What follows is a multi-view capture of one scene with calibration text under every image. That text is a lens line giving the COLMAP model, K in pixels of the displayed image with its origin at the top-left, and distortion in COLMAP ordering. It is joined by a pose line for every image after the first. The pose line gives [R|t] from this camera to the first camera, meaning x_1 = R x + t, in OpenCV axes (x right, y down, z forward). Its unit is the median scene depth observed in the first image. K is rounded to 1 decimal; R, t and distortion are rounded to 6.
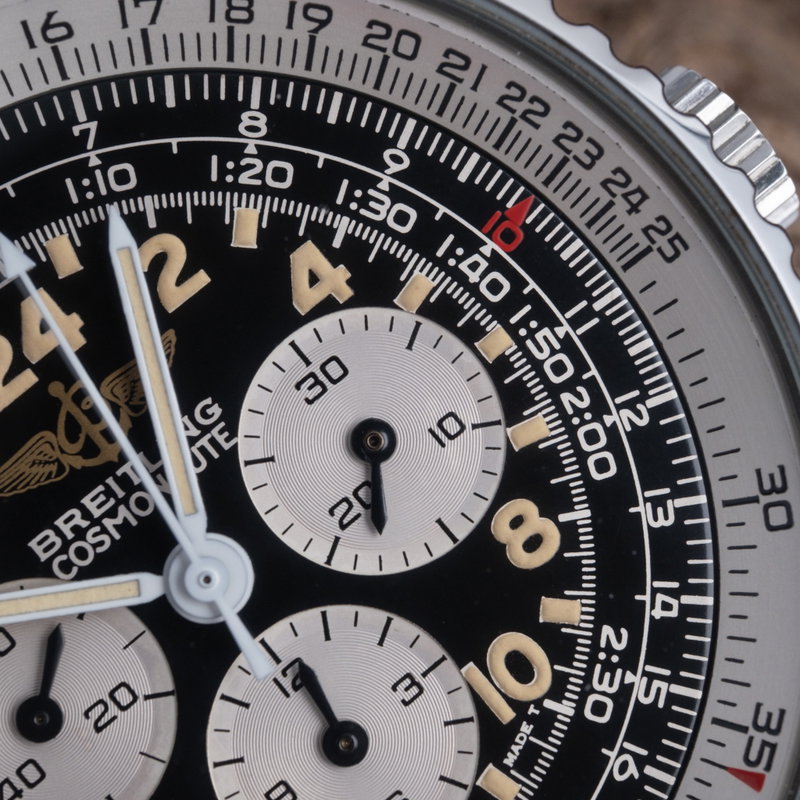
lens RADIAL K [[1867.6, 0, 377.8], [0, 1867.6, 421.4], [0, 0, 1]] dist [0.134244, 0.213234]
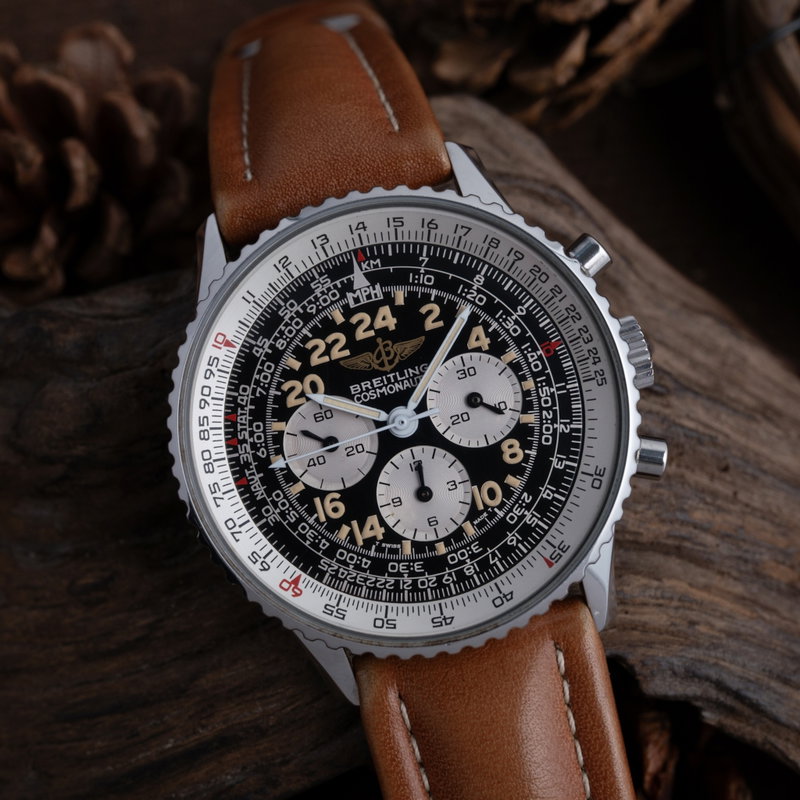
lens RADIAL K [[1491.7, 0, 403.1], [0, 1491.7, 385.2], [0, 0, 1]] dist [0.228877, 0.430415]
pose [[0.919325, 0.387058, -0.070909, 0.048984], [-0.385532, 0.922044, 0.034627, -0.046410], [0.078784, -0.004496, 0.996882, -1.248290]]
